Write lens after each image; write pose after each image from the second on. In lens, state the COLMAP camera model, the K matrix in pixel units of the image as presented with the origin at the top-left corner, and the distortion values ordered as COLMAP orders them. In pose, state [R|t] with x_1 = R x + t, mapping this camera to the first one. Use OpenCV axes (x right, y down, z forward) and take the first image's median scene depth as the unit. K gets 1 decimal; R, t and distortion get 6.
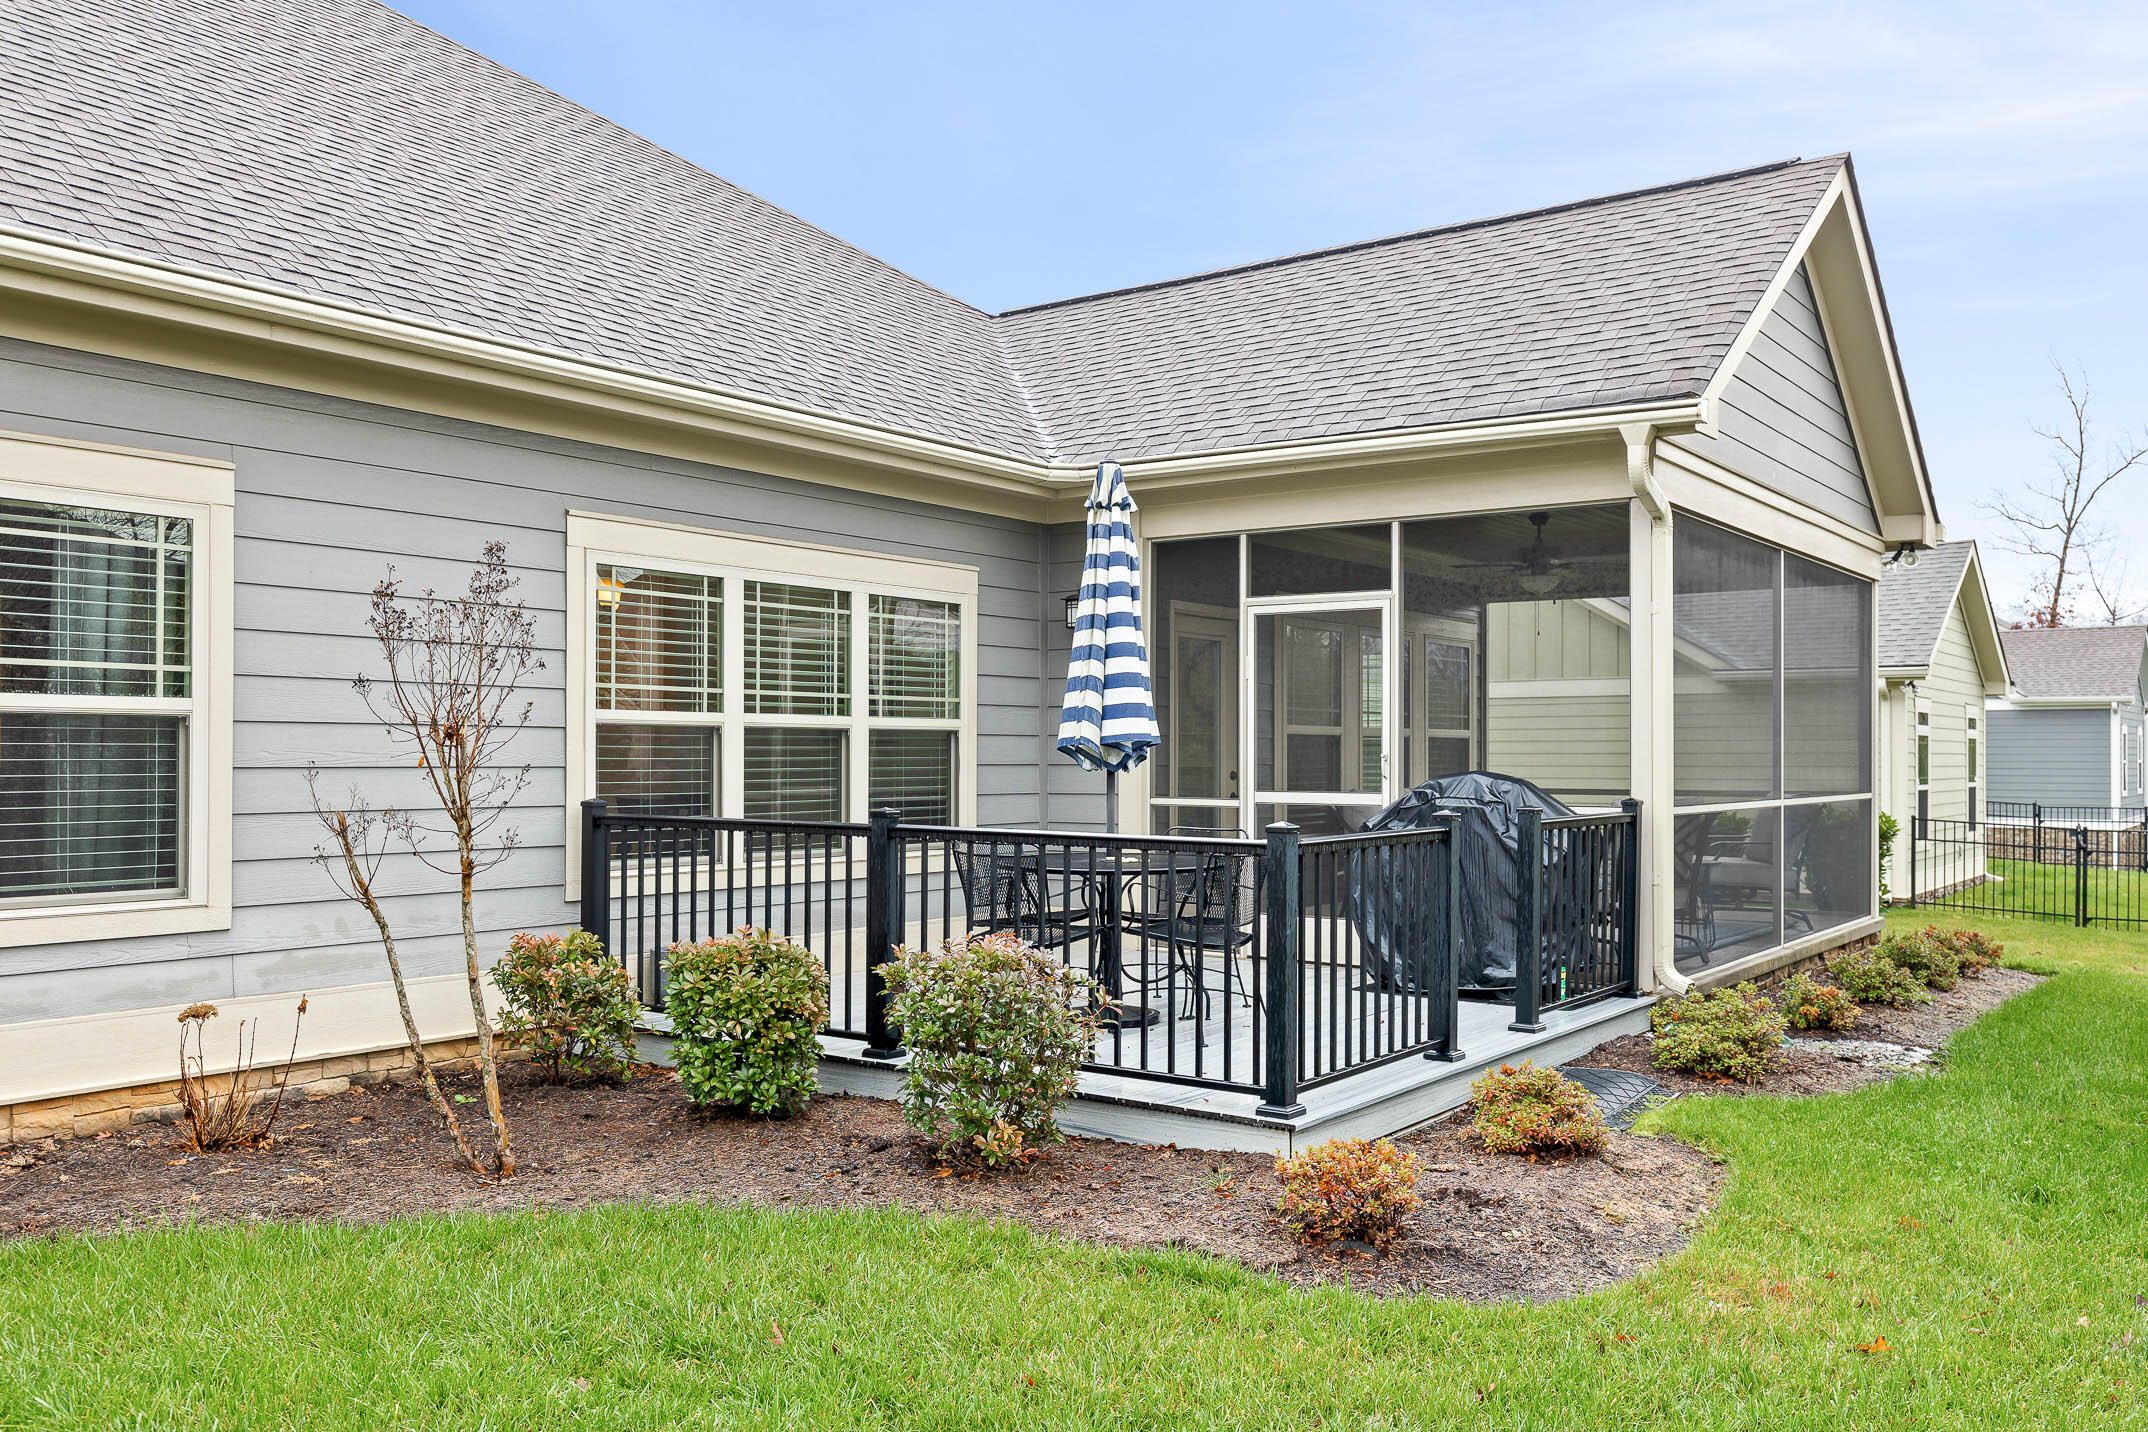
lens RADIAL K [[1717.9, 0, 1071.2], [0, 1717.9, 714.8], [0, 0, 1]] dist [0.008811, -0.009711]
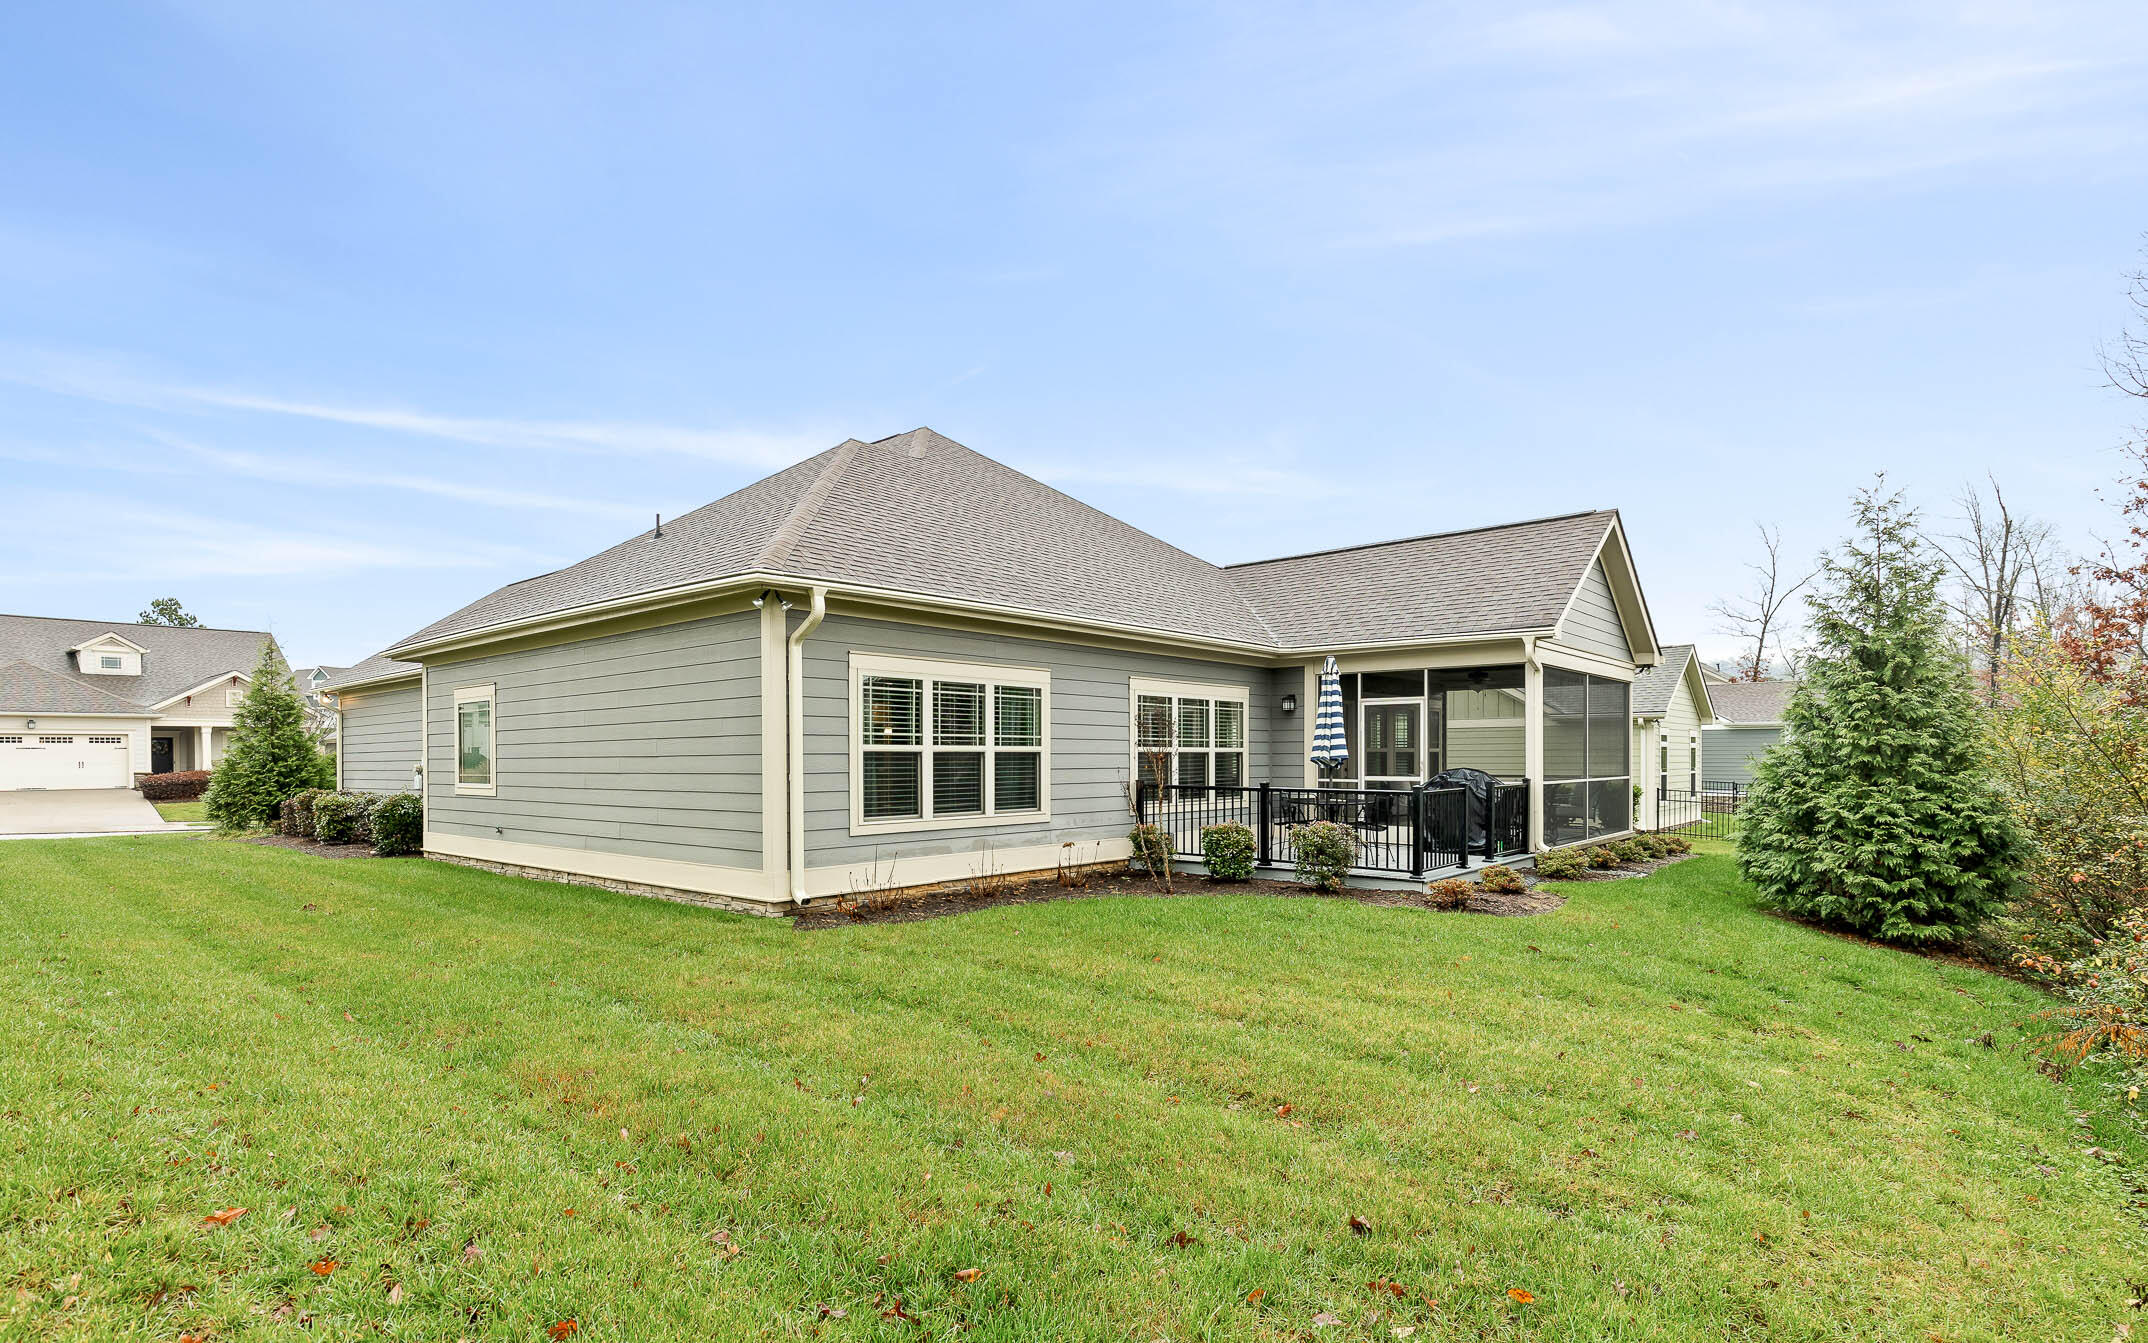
lens RADIAL K [[1045.3, 0, 1003.6], [0, 1045.3, 749.8], [0, 0, 1]] dist [0.004396, -0.000938]
pose [[0.993149, -0.006496, -0.116677, -0.270798], [0.008564, 0.999815, 0.017236, -0.027905], [0.116543, -0.018117, 0.993020, -0.655239]]
